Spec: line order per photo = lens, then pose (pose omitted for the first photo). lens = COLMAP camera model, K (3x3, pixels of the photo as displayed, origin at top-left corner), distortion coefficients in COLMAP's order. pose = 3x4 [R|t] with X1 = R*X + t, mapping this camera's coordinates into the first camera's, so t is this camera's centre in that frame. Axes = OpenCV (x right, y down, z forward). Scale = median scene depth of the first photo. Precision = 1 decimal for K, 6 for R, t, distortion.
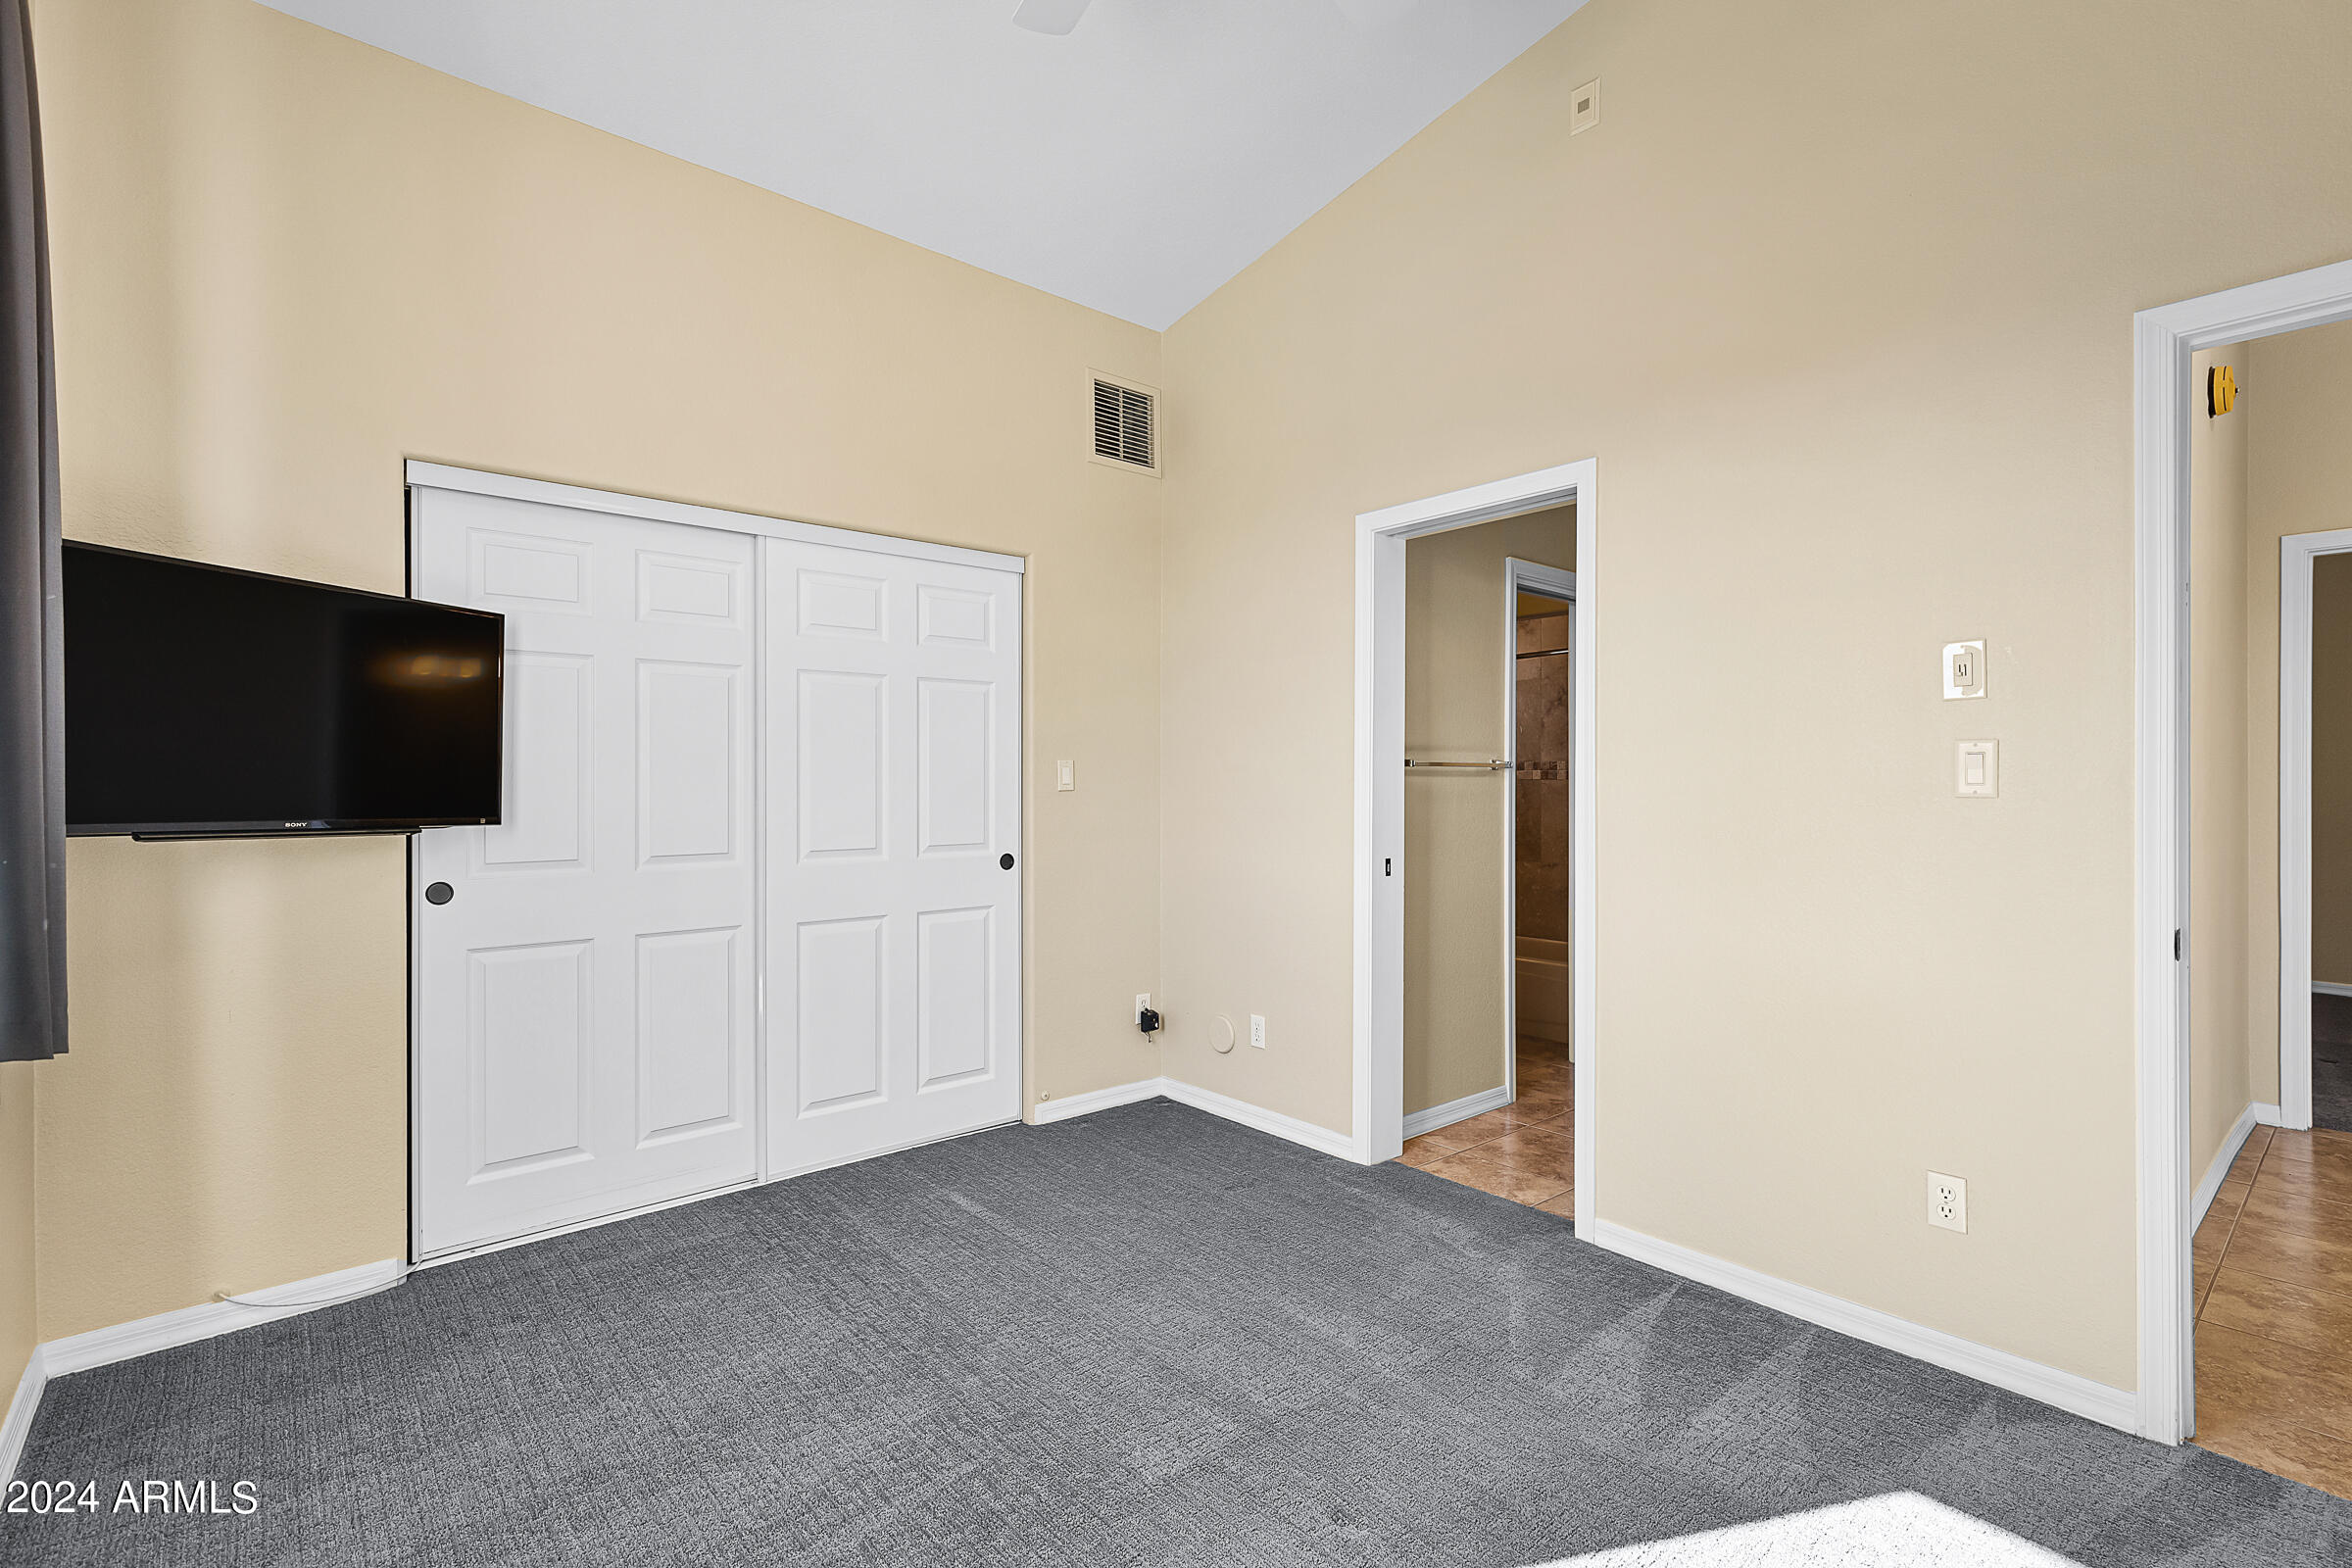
lens RADIAL K [[1086.1, 0, 1177.7], [0, 1086.1, 778.3], [0, 0, 1]] dist [0.002919, 0.000608]
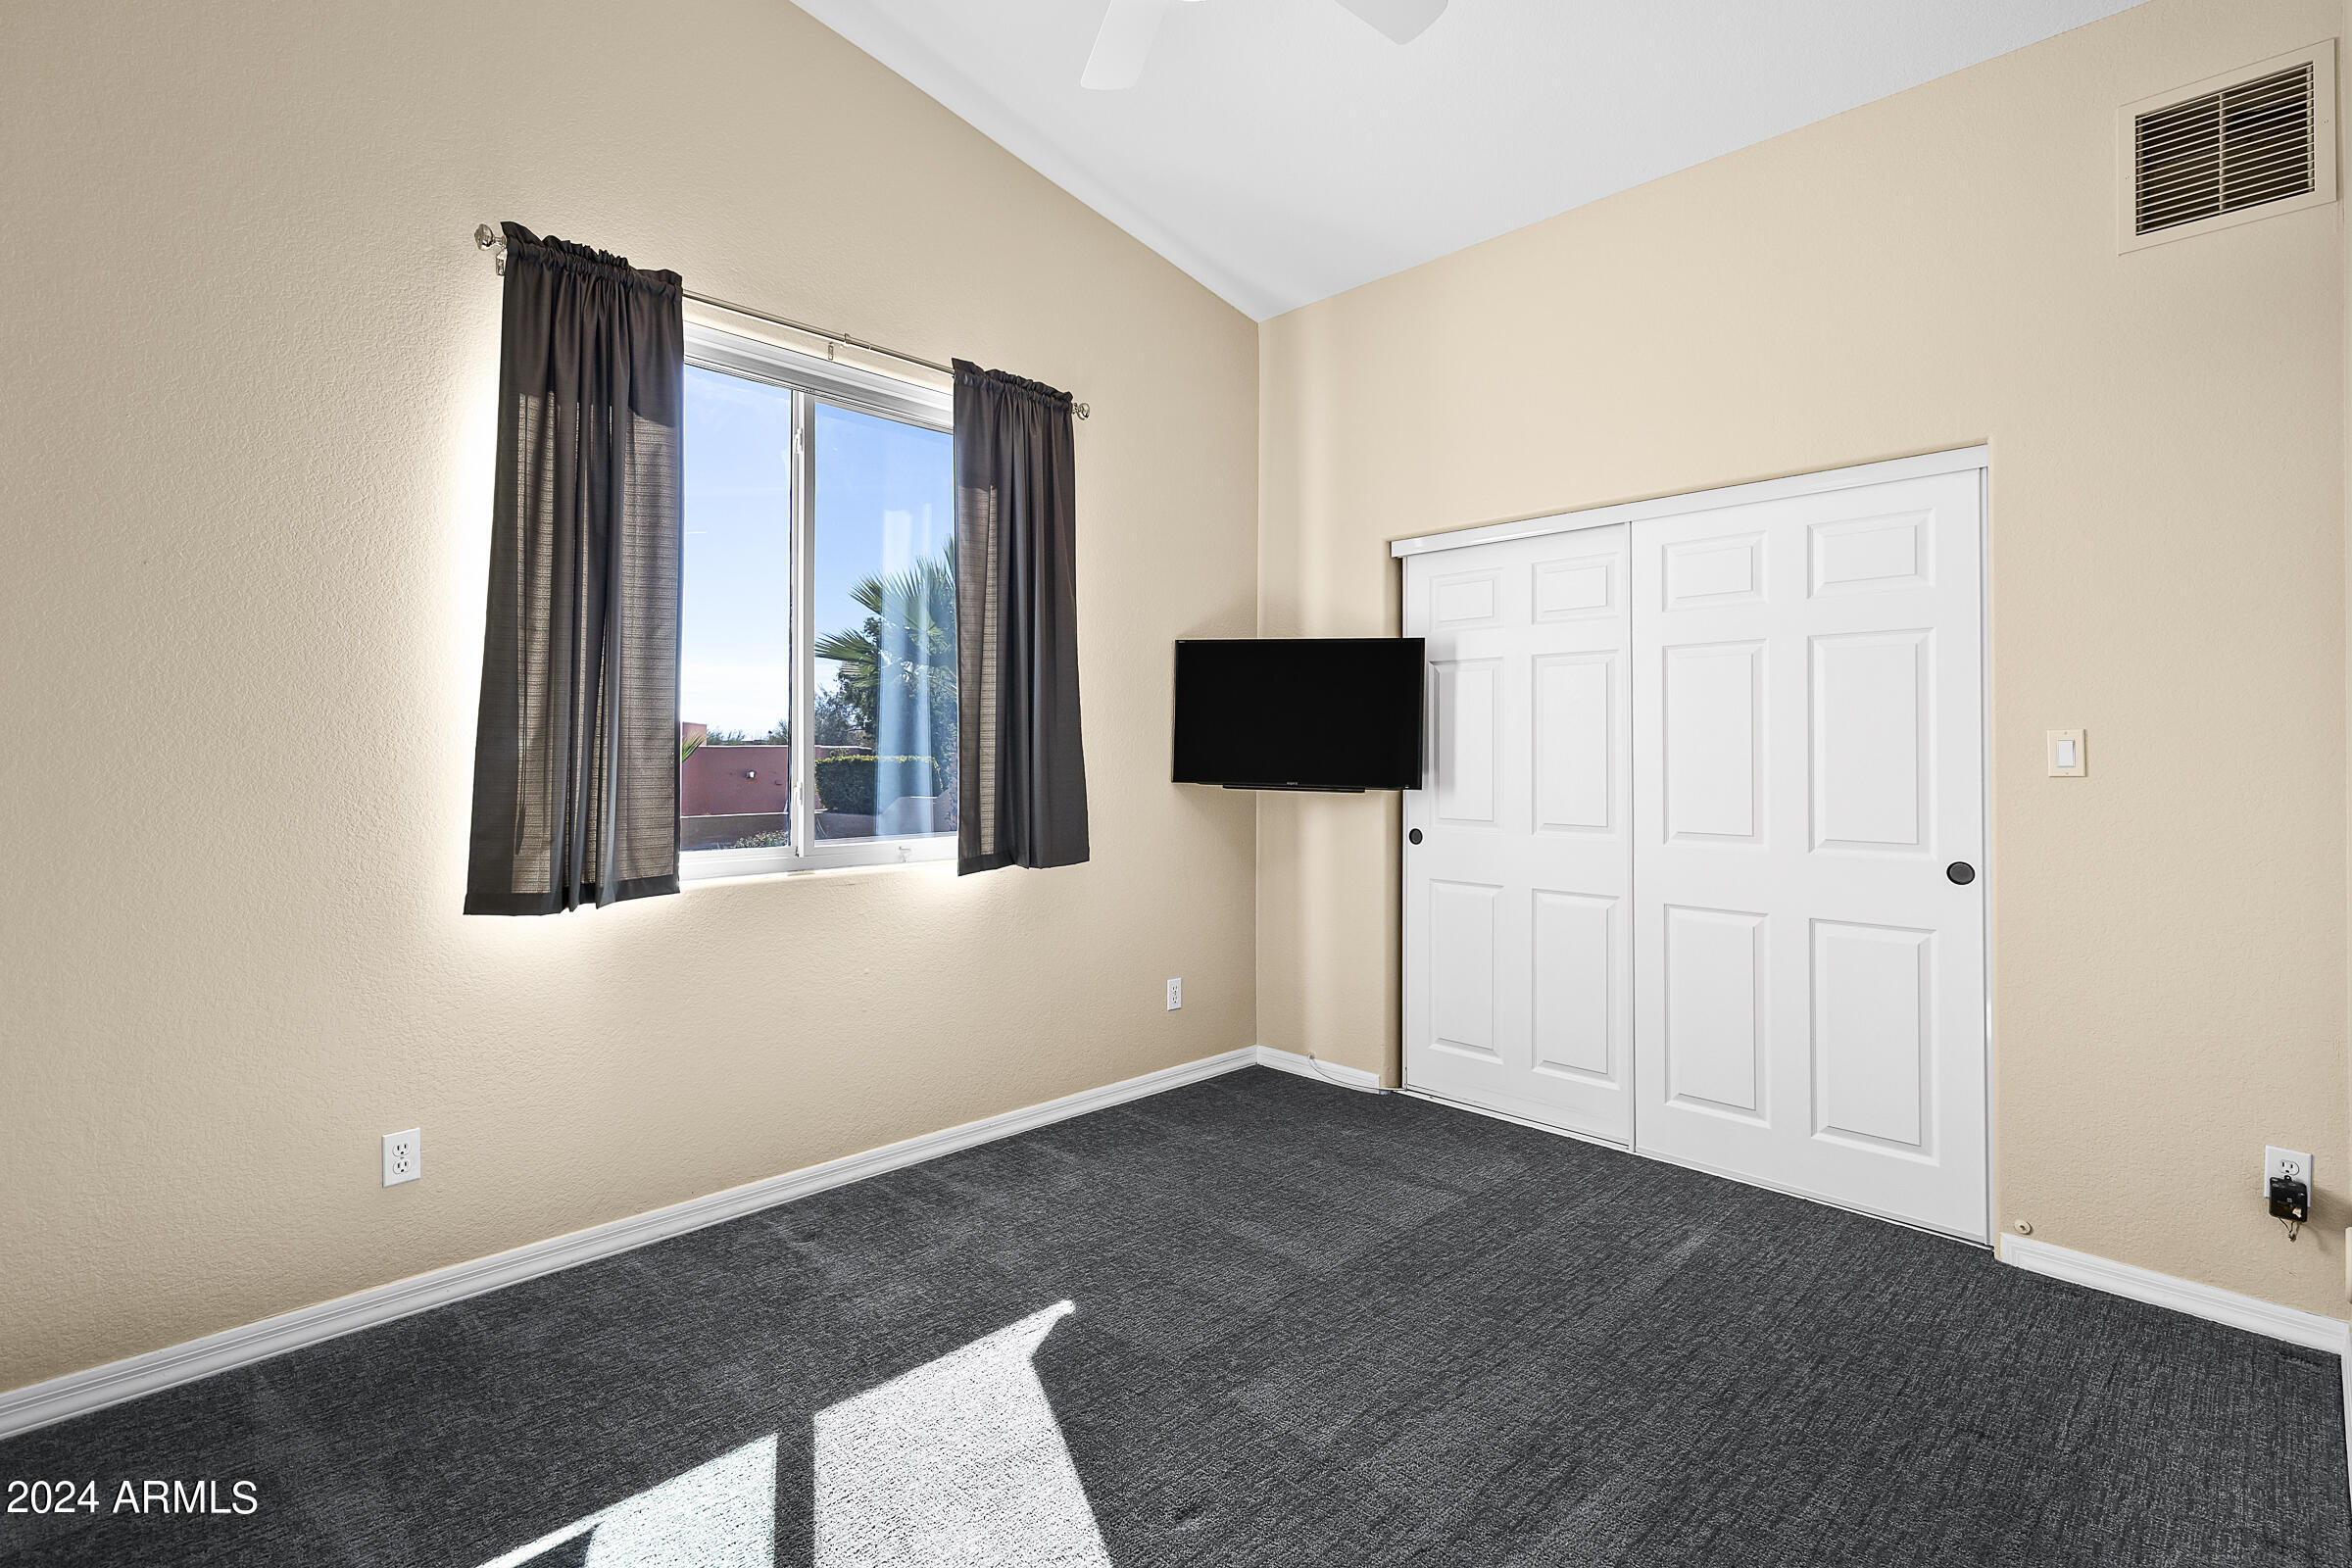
lens RADIAL K [[1086.1, 0, 1190.9], [0, 1086.1, 748.2], [0, 0, 1]] dist [0.002919, 0.000608]
pose [[0.068390, -0.009088, -0.997617, 0.578411], [-0.006670, 0.999932, -0.009566, 0.004488], [0.997636, 0.007309, 0.068325, 0.482277]]
